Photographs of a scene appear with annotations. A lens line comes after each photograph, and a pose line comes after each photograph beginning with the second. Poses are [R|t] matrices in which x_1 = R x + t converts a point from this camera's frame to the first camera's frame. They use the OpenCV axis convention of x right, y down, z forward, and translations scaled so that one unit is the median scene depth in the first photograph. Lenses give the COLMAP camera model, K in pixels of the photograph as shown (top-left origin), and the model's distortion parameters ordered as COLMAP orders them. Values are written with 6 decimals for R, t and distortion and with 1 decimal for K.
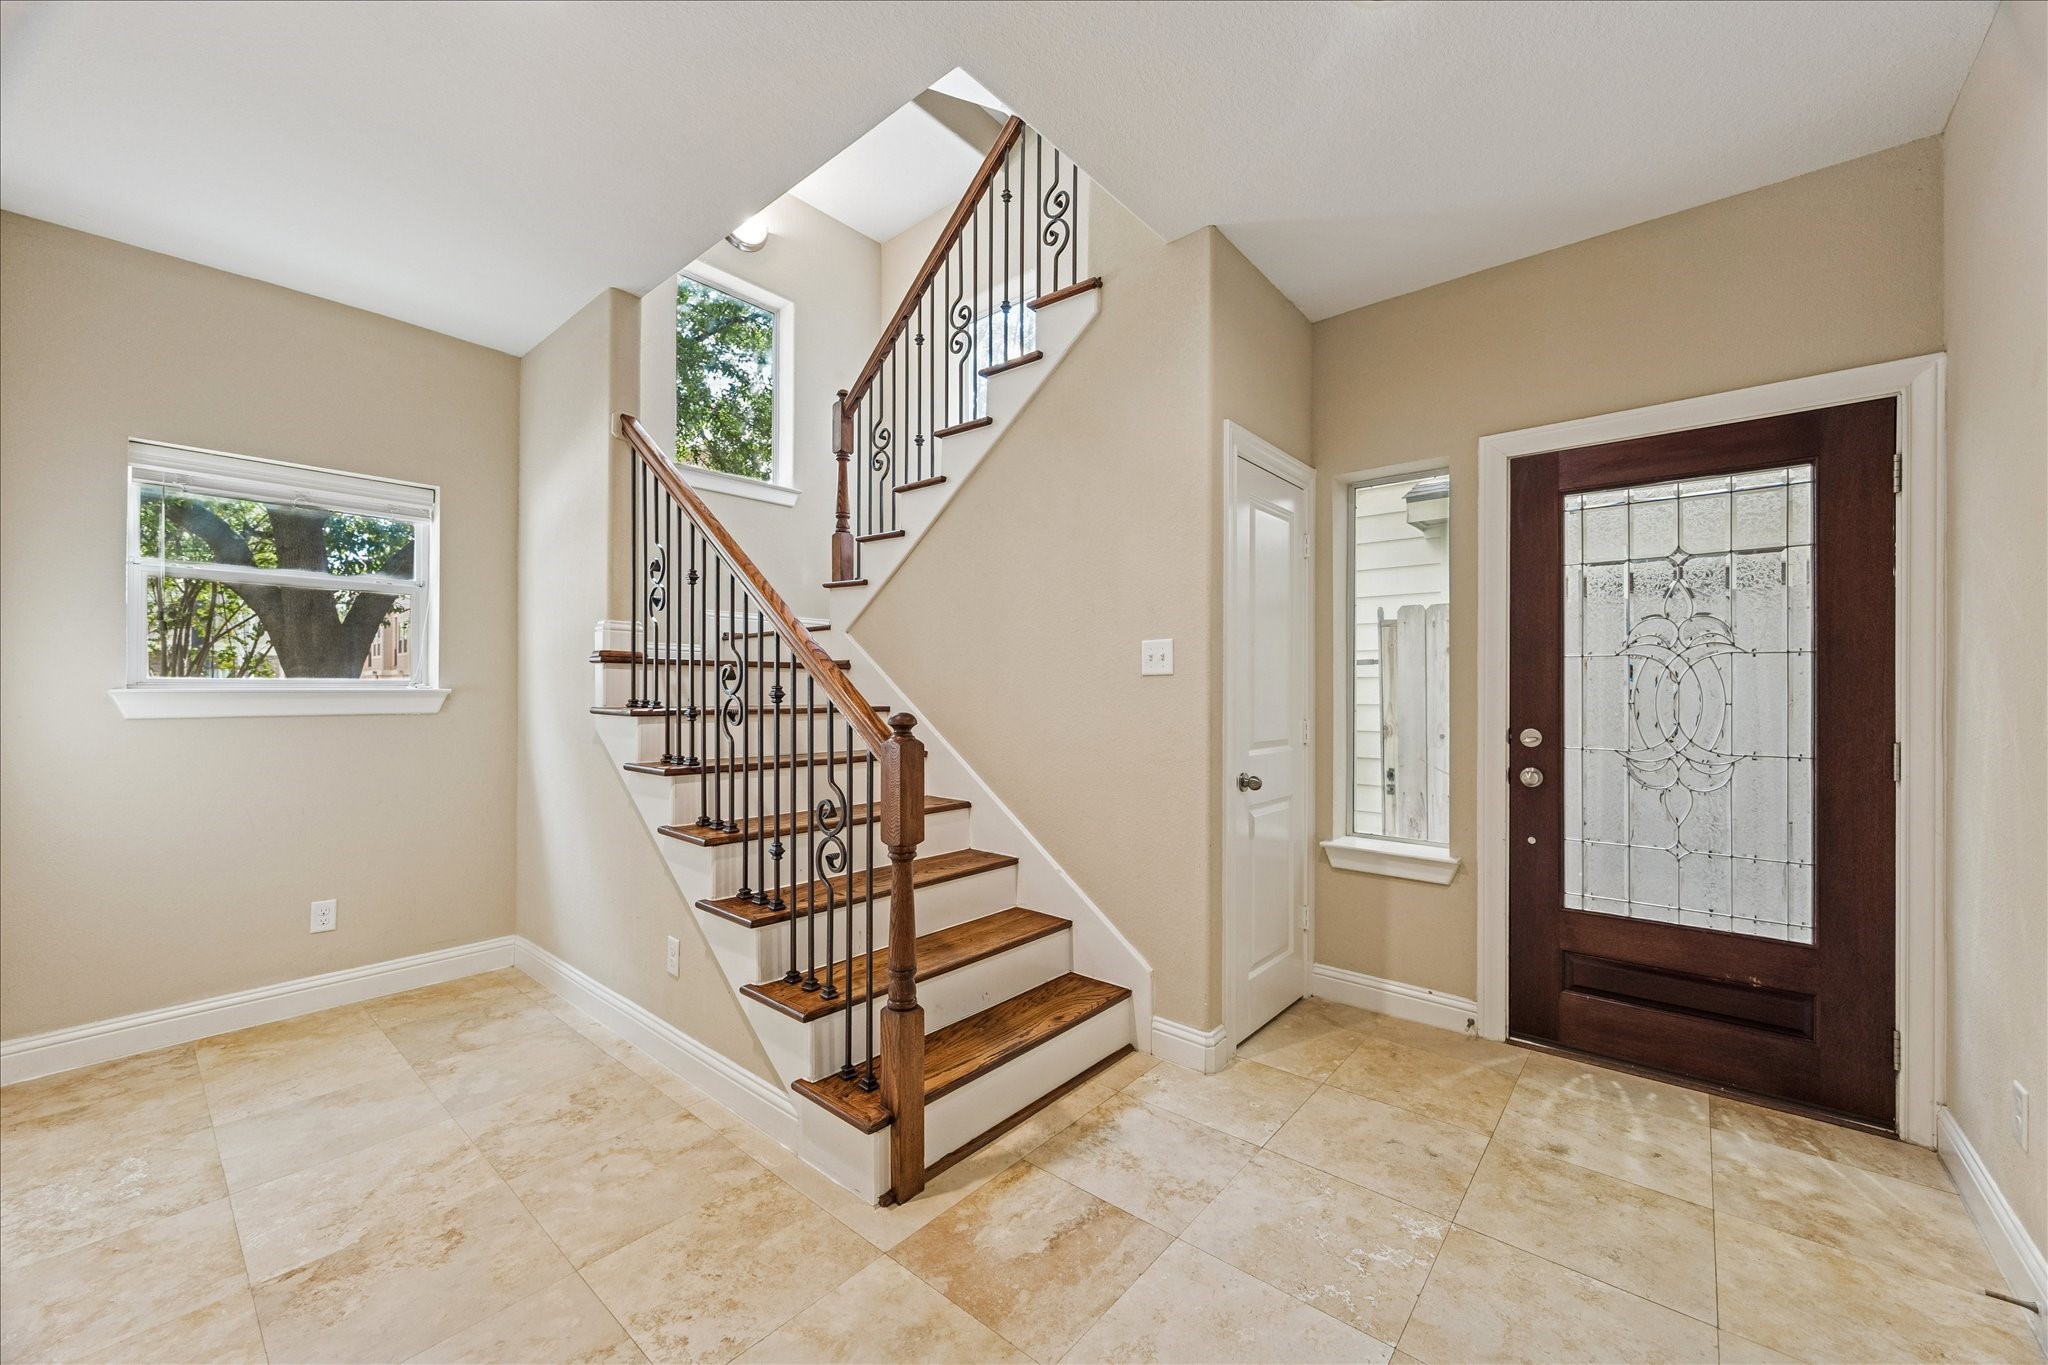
lens RADIAL K [[772.6, 0, 1001.4], [0, 772.6, 690.2], [0, 0, 1]] dist [-0.004298, 0.001069]
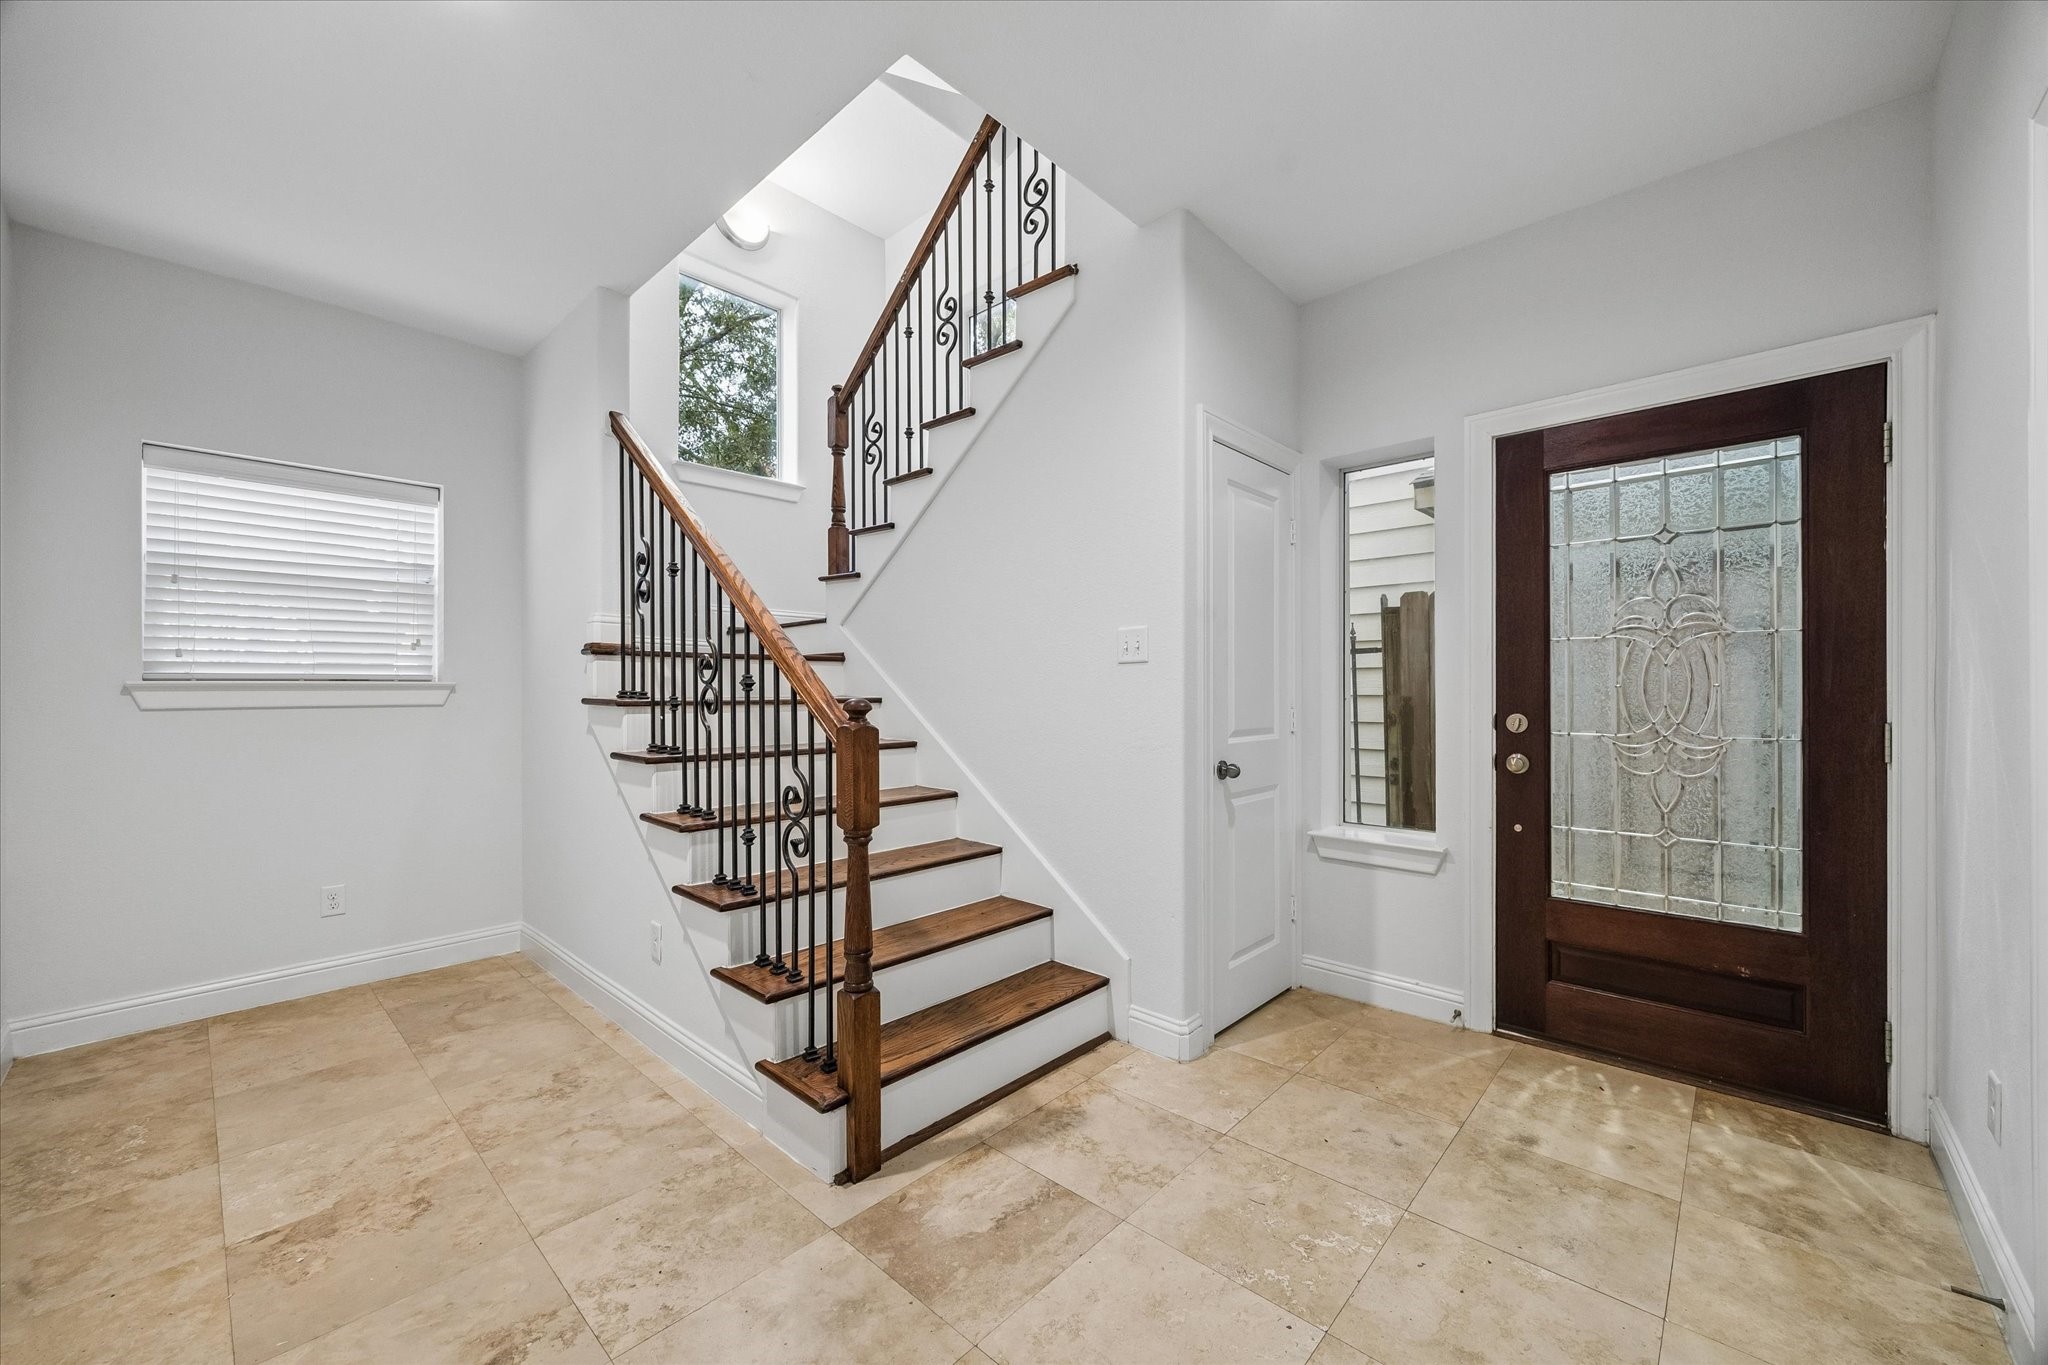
lens RADIAL K [[772.6, 0, 1020.1], [0, 772.6, 692.6], [0, 0, 1]] dist [-0.004298, 0.001069]
pose [[0.999218, -0.007027, -0.038903, 0.115542], [0.007193, 0.999966, 0.004138, 0.017565], [0.038872, -0.004415, 0.999234, -0.001742]]
